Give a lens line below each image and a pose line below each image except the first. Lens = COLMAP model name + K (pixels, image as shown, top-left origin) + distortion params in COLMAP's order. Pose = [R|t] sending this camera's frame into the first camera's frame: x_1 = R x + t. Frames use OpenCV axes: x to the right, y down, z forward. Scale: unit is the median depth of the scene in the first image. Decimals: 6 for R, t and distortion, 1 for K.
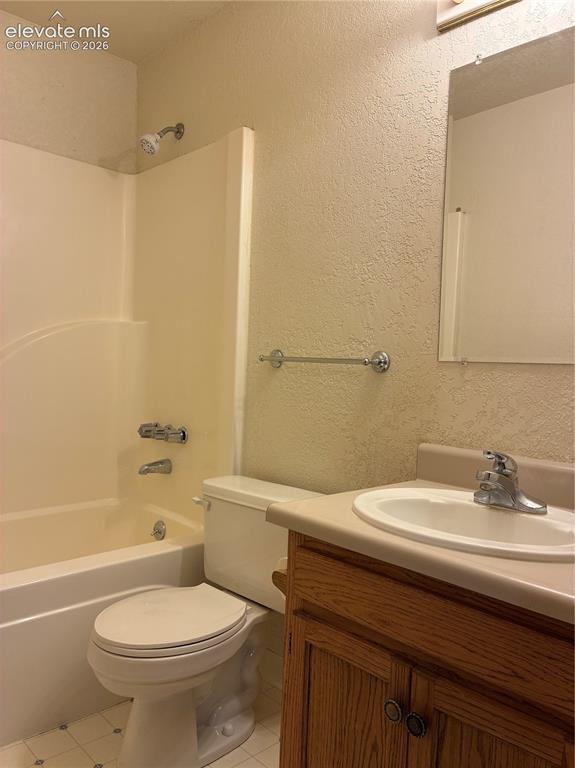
lens RADIAL K [[591.4, 0, 288.5], [0, 591.4, 384.9], [0, 0, 1]] dist [0.033305, -0.041352]
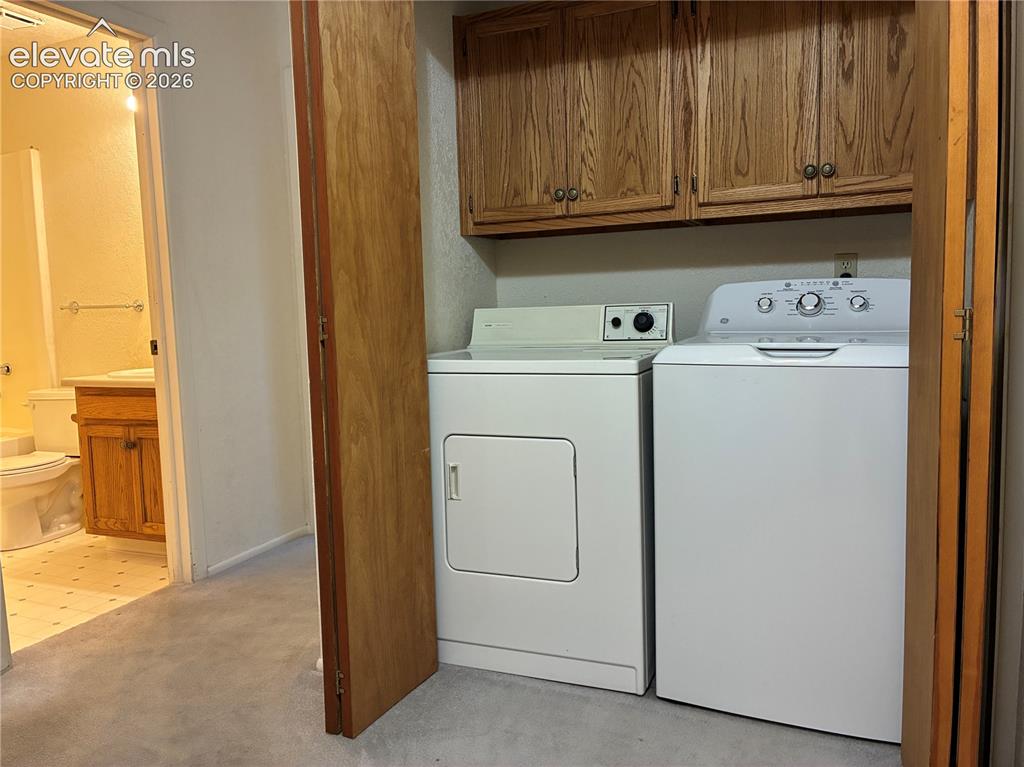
lens RADIAL K [[788.6, 0, 512.8], [0, 788.6, 380.6], [0, 0, 1]] dist [0.033305, -0.041352]
pose [[0.913712, -0.101809, 0.393402, 0.205746], [0.076036, 0.993842, 0.080598, 0.069188], [-0.399185, -0.043730, 0.915827, -1.437172]]
